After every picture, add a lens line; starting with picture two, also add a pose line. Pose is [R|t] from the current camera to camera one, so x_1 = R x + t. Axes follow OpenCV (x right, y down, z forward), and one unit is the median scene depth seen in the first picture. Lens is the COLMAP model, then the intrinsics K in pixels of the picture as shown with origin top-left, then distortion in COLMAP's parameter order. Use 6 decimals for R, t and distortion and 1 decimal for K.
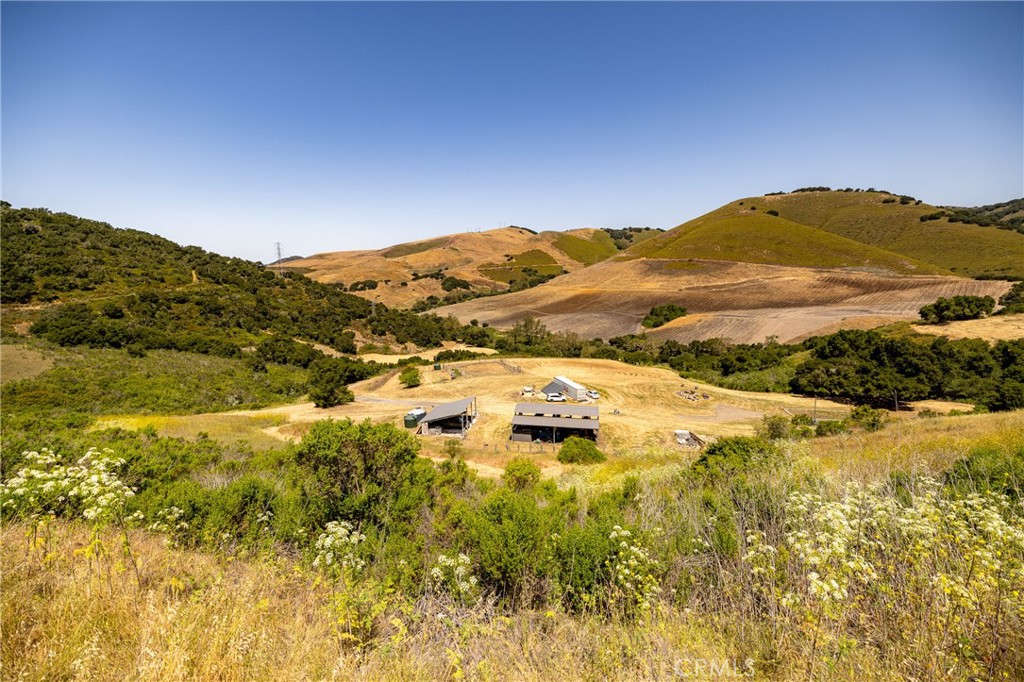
lens RADIAL K [[426.8, 0, 509.5], [0, 426.8, 339.8], [0, 0, 1]] dist [0.001437, -0.000227]
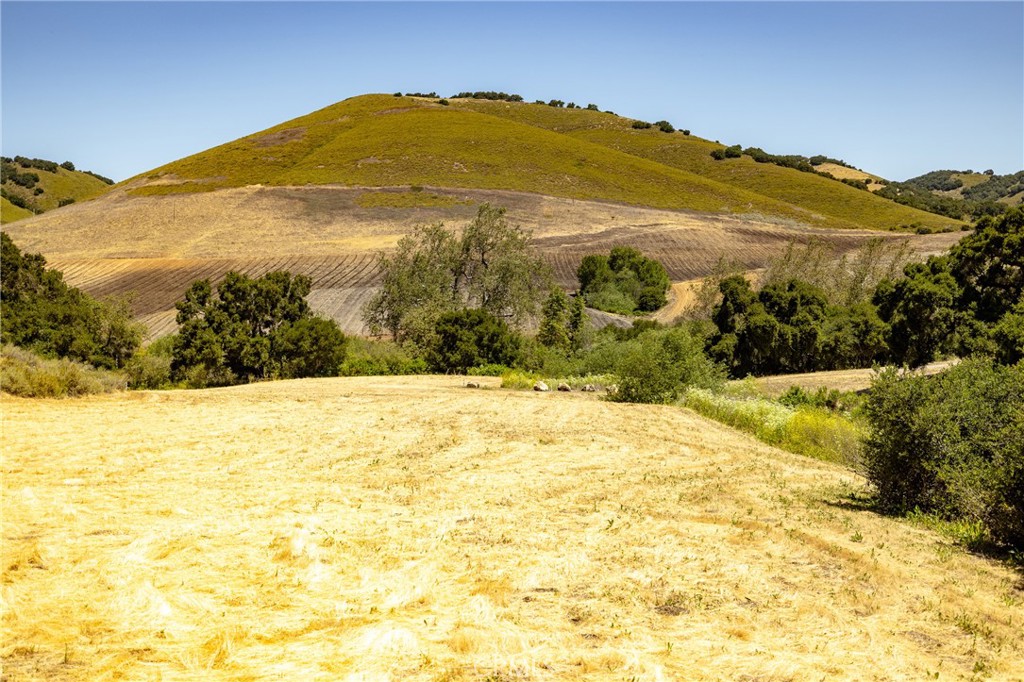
lens RADIAL K [[986.0, 0, 508.6], [0, 986.0, 336.2], [0, 0, 1]] dist [0.000029, 0.000000]
pose [[0.649581, -0.016516, 0.760113, -0.174264], [0.132671, 0.986887, -0.091935, 0.027004], [-0.748627, 0.160564, 0.643254, 0.434601]]
